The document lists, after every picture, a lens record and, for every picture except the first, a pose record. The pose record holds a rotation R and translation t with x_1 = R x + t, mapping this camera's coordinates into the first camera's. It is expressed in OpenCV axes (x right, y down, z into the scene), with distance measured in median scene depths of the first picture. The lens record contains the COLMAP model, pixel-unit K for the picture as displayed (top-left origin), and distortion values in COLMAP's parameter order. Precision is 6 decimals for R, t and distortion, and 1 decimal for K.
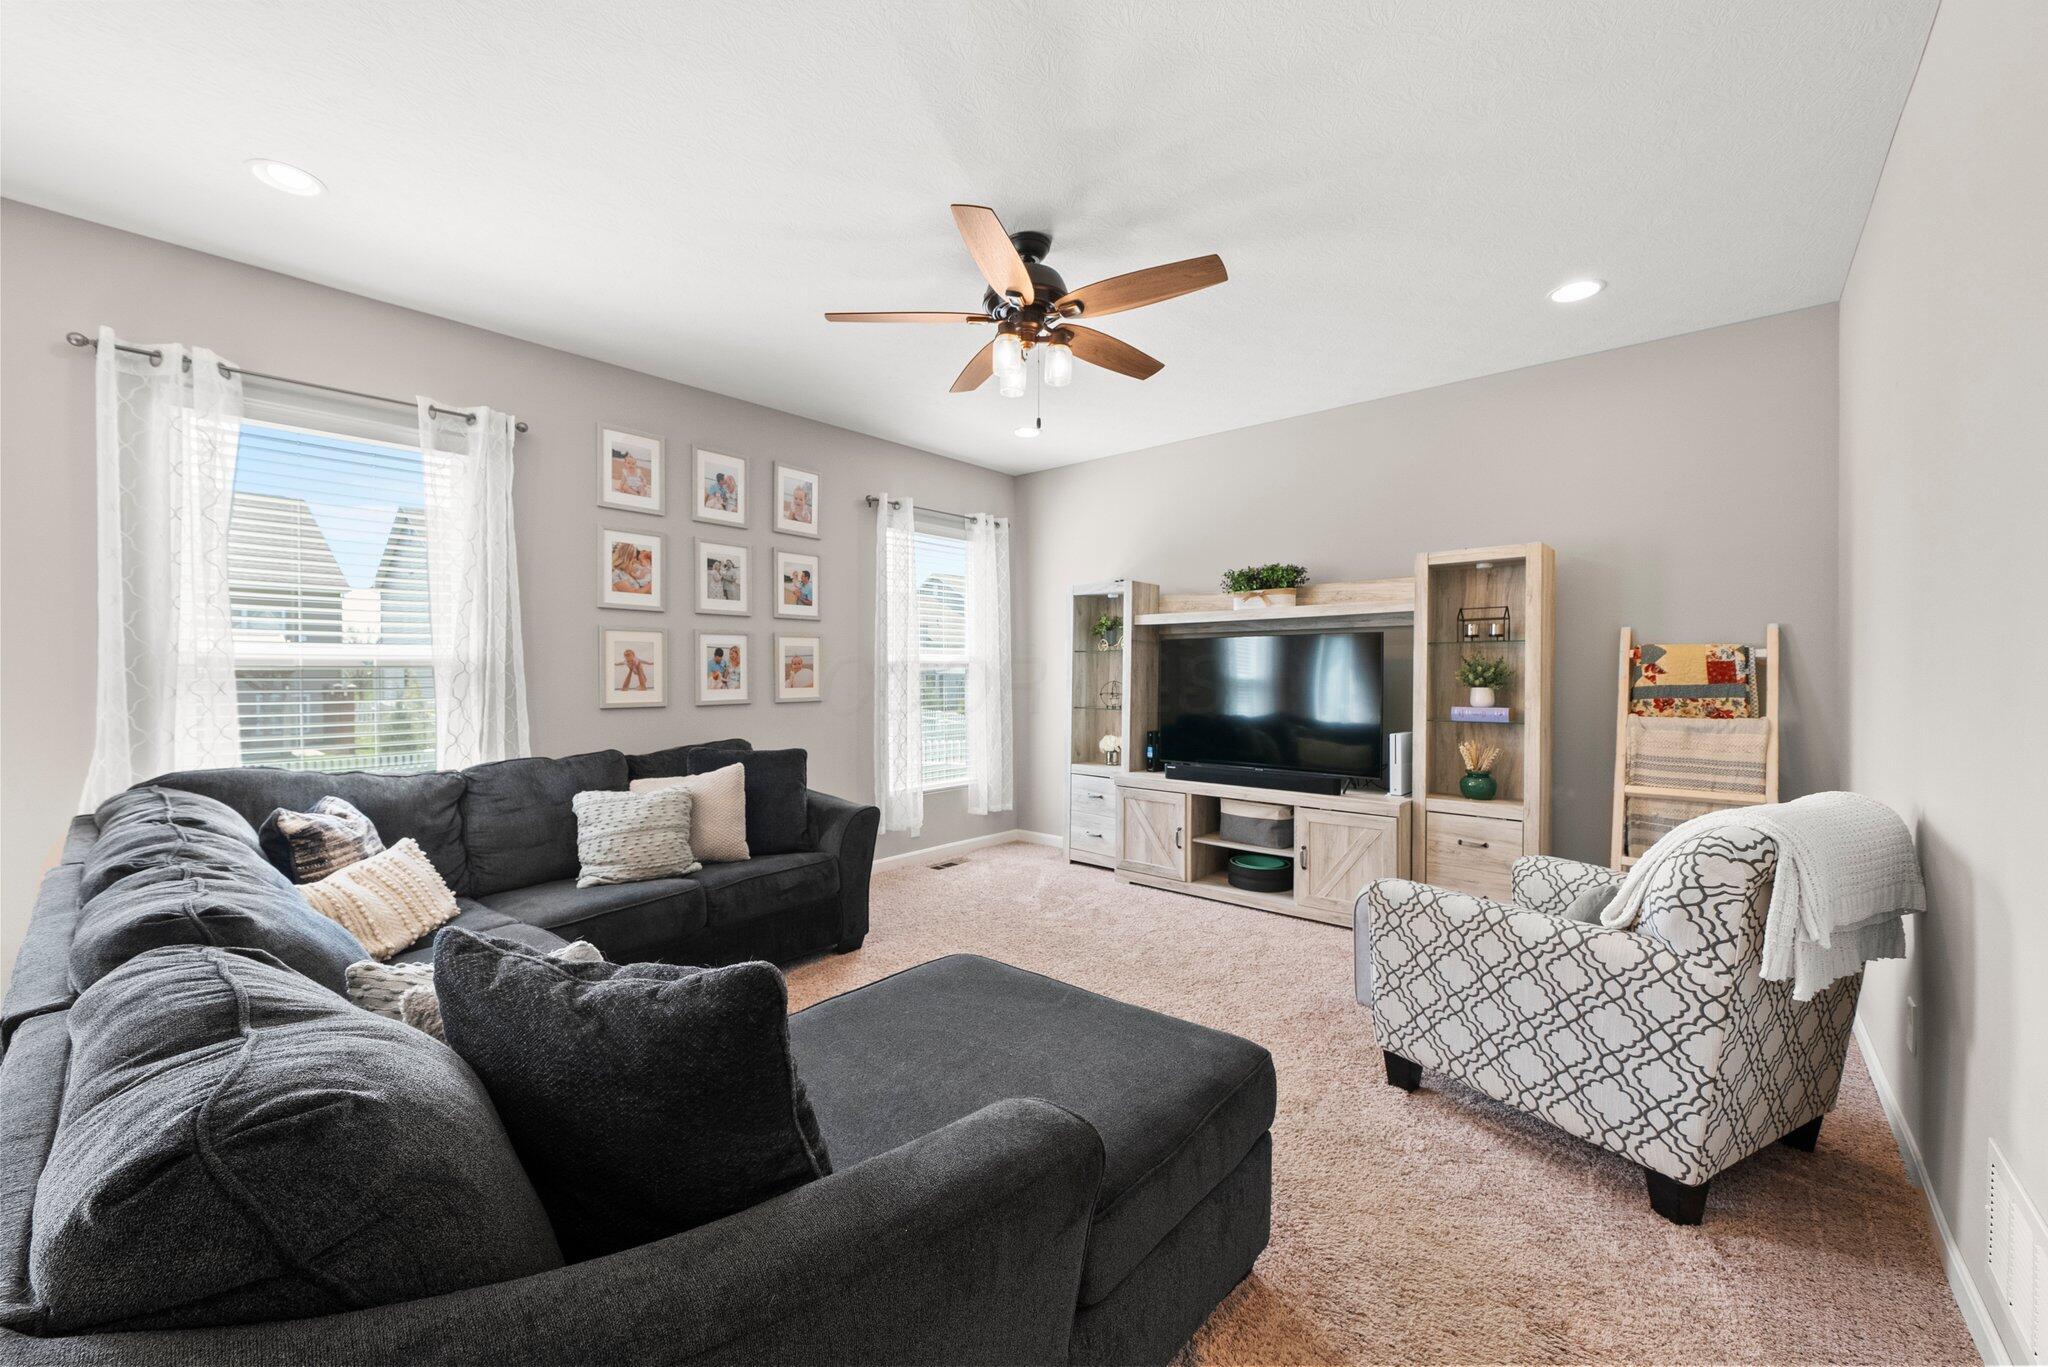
lens RADIAL K [[800.1, 0, 1015.1], [0, 800.1, 672.7], [0, 0, 1]] dist [0.001295, 0.000402]
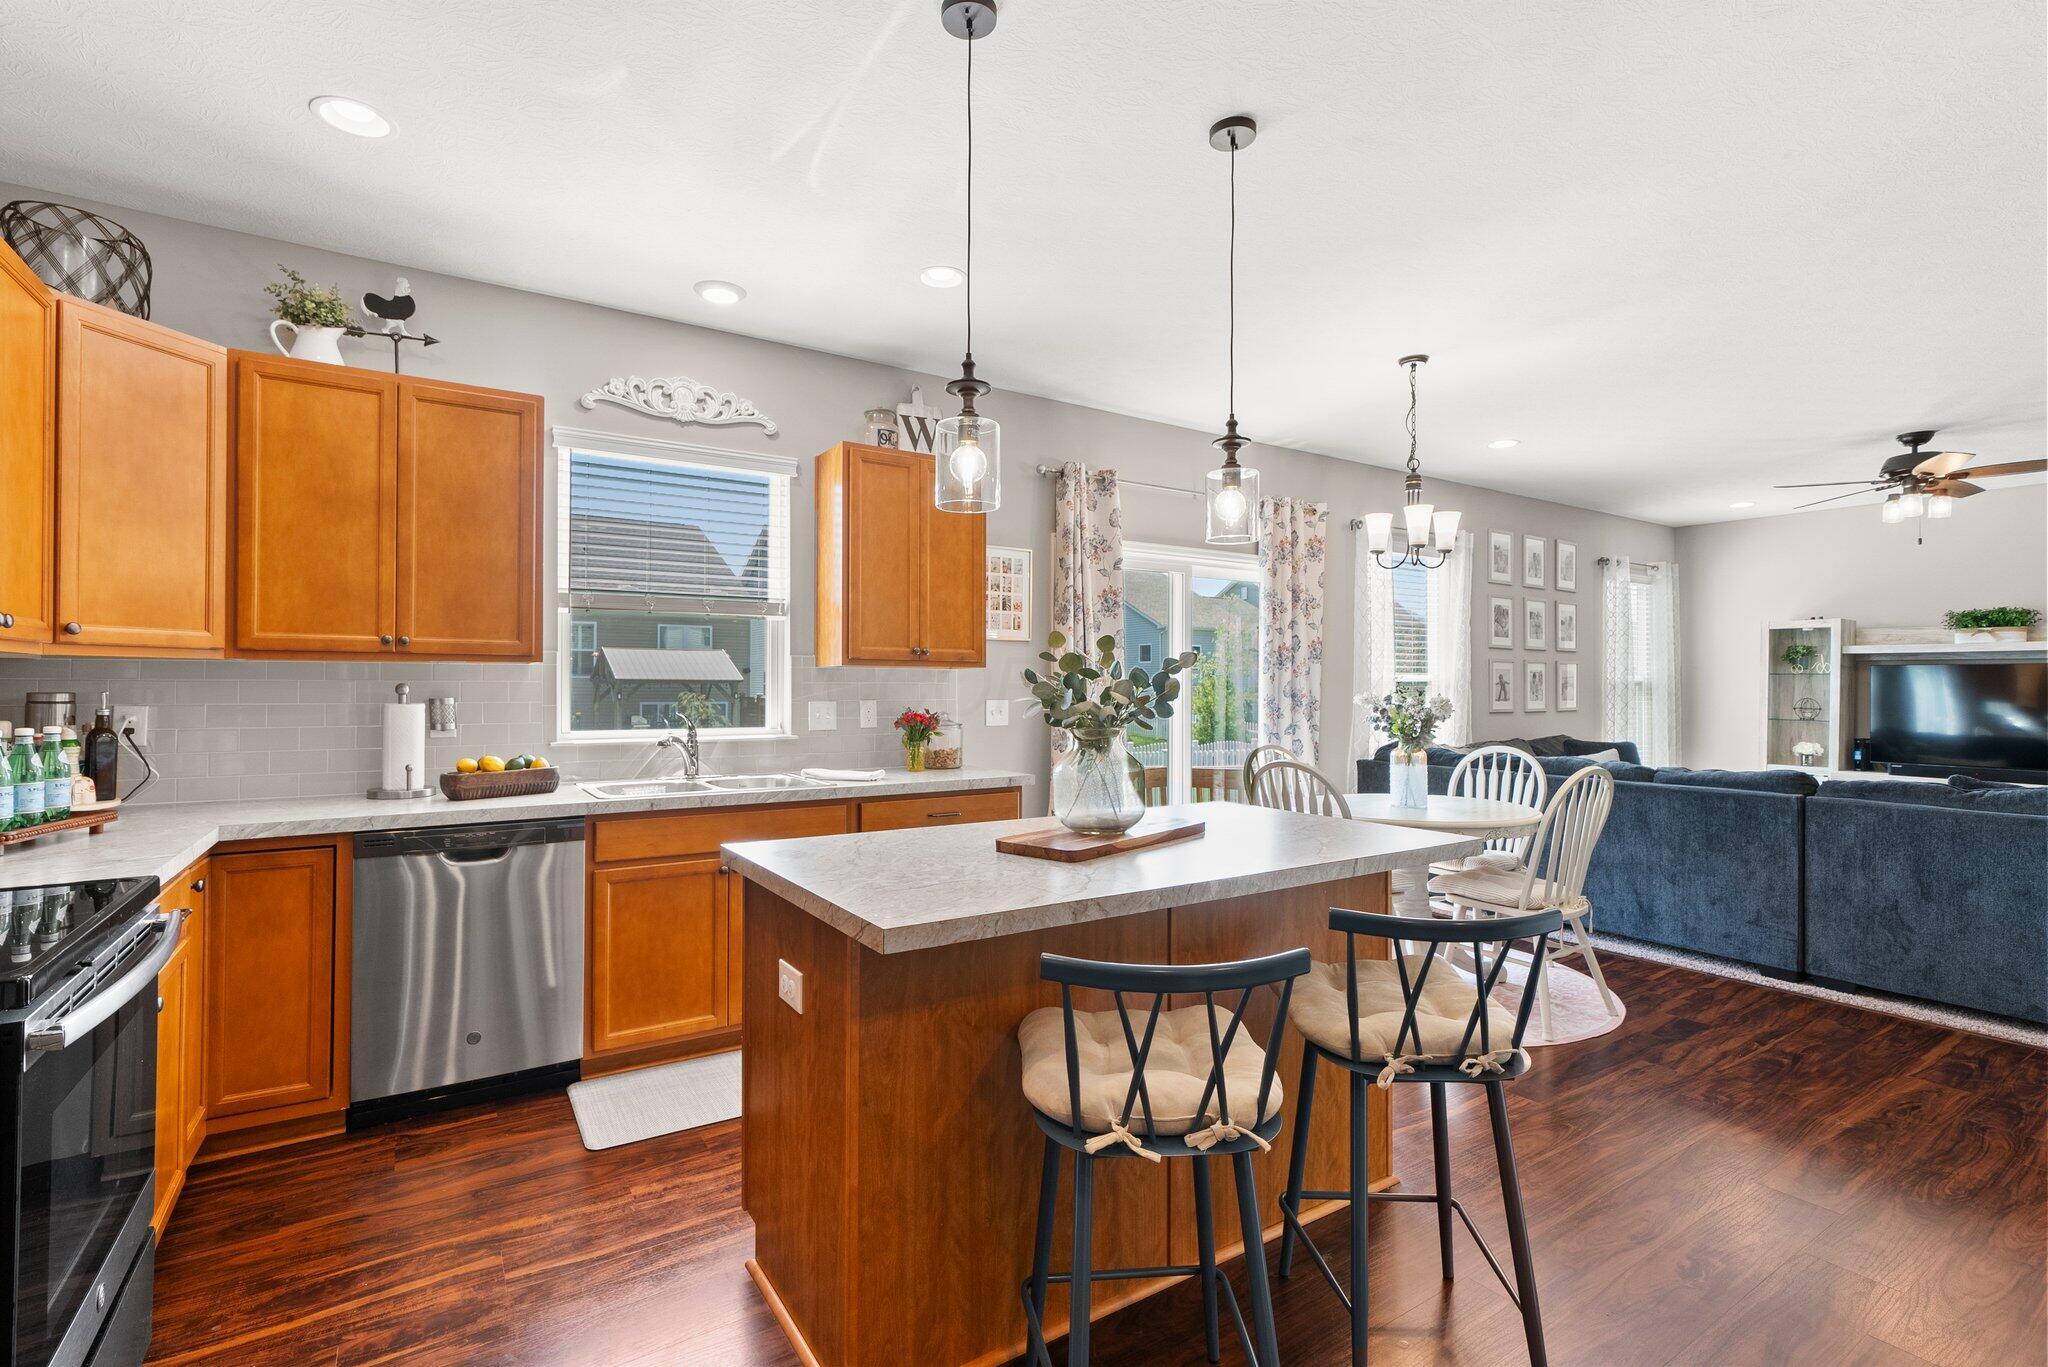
lens RADIAL K [[932.1, 0, 1016.4], [0, 932.1, 677.4], [0, 0, 1]] dist [0.003253, 0.000700]
pose [[0.962855, 0.004236, -0.269986, -0.931252], [-0.006549, 0.999949, -0.007668, -0.003608], [0.269940, 0.009151, 0.962834, -1.011041]]
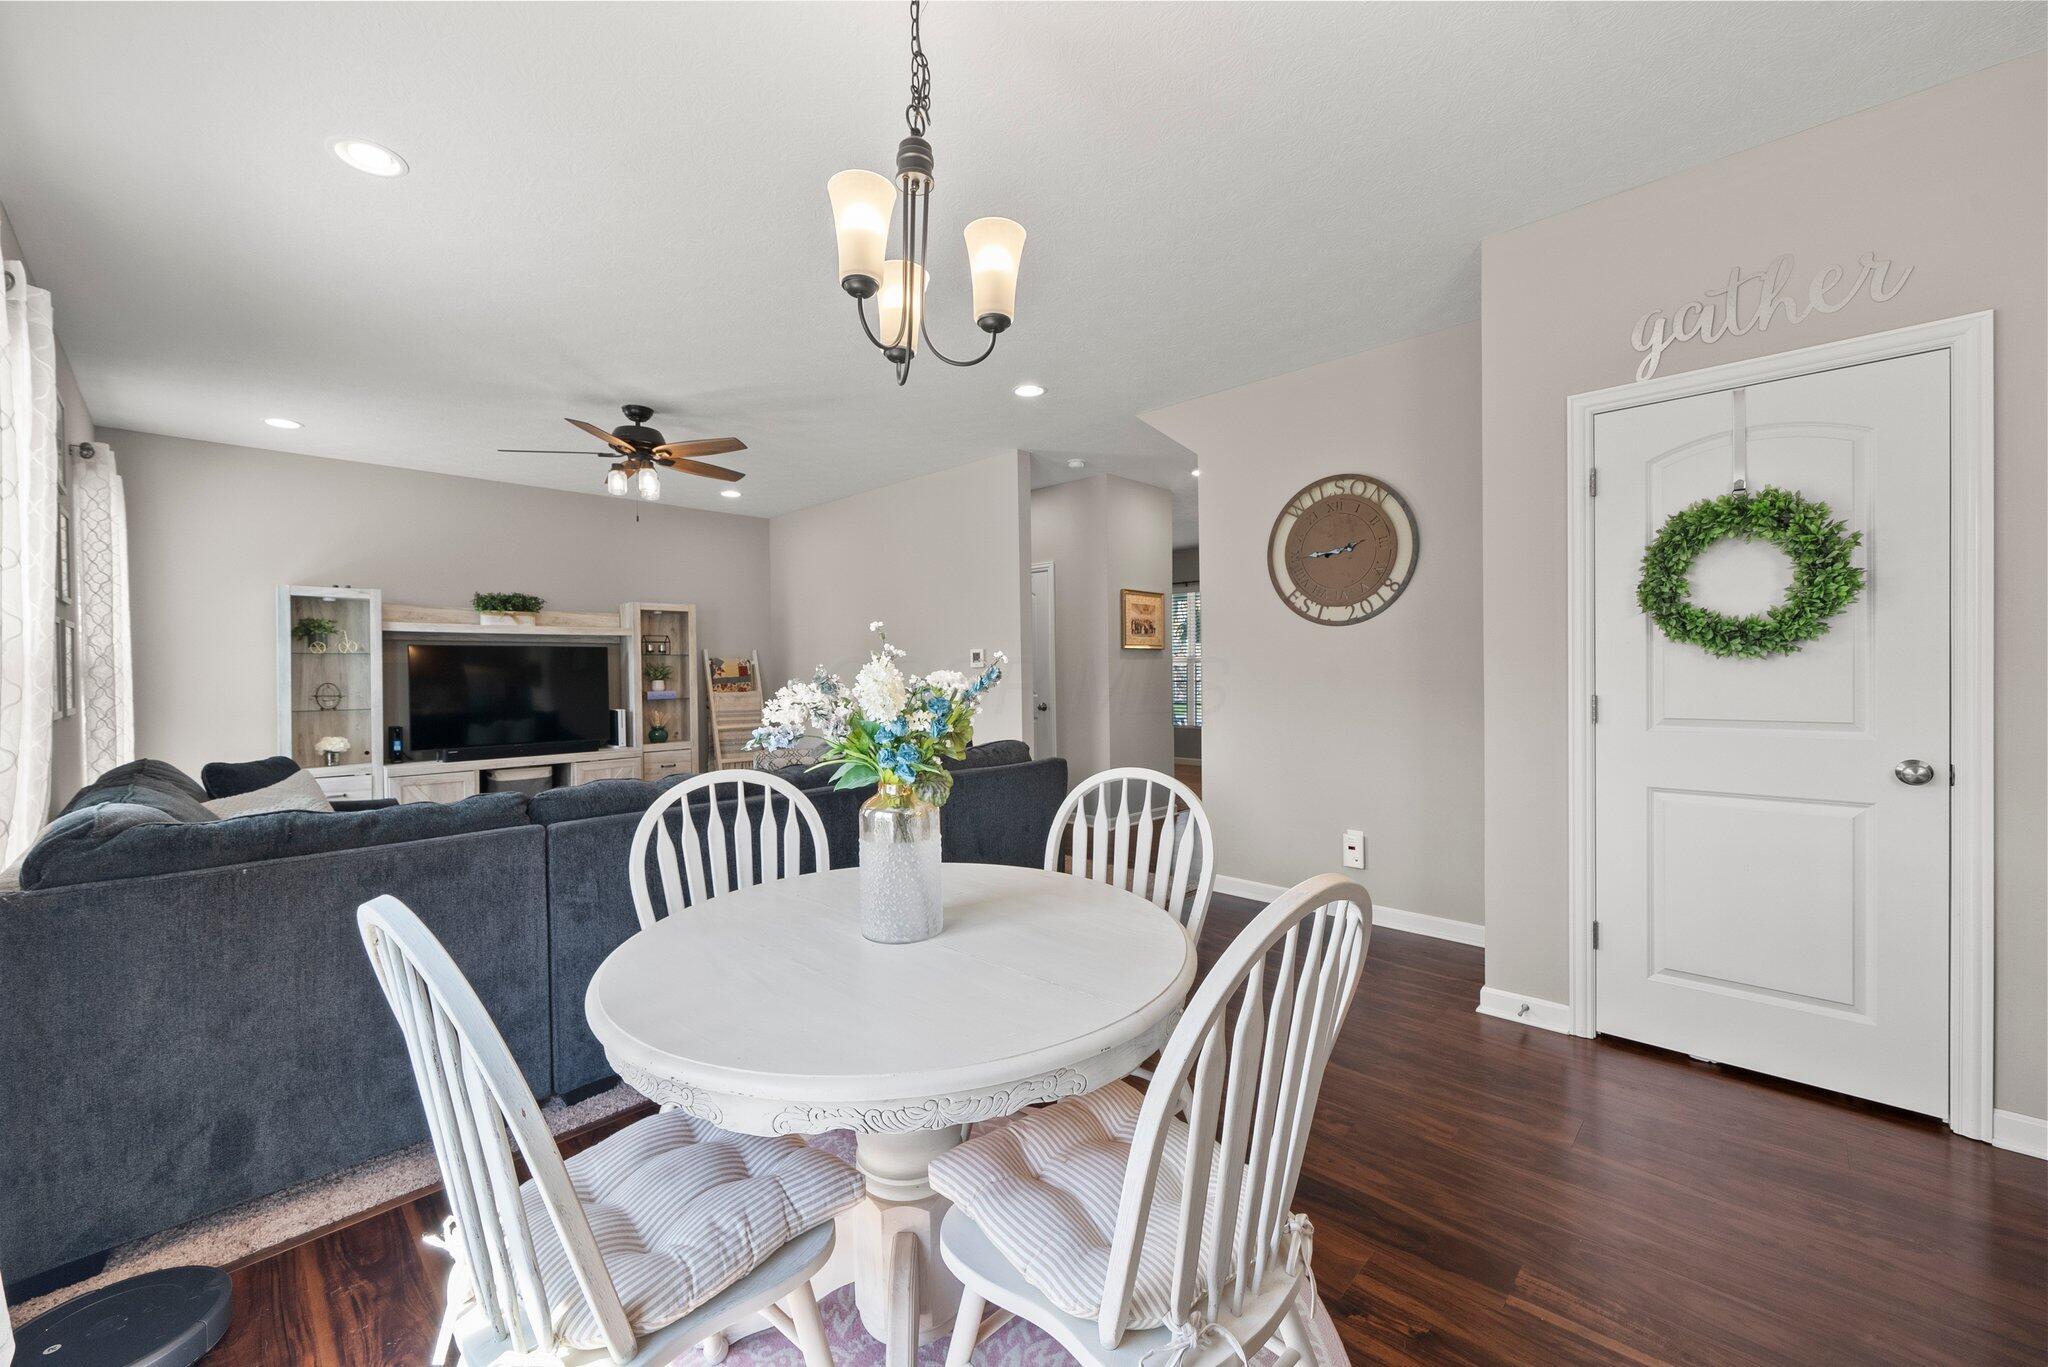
lens RADIAL K [[800.1, 0, 1015.7], [0, 800.1, 678.1], [0, 0, 1]] dist [0.001295, 0.000402]
pose [[0.065051, -0.009536, 0.997836, -1.170871], [0.011672, 0.999893, 0.008795, 0.007692], [-0.997814, 0.011075, 0.065155, 0.088181]]
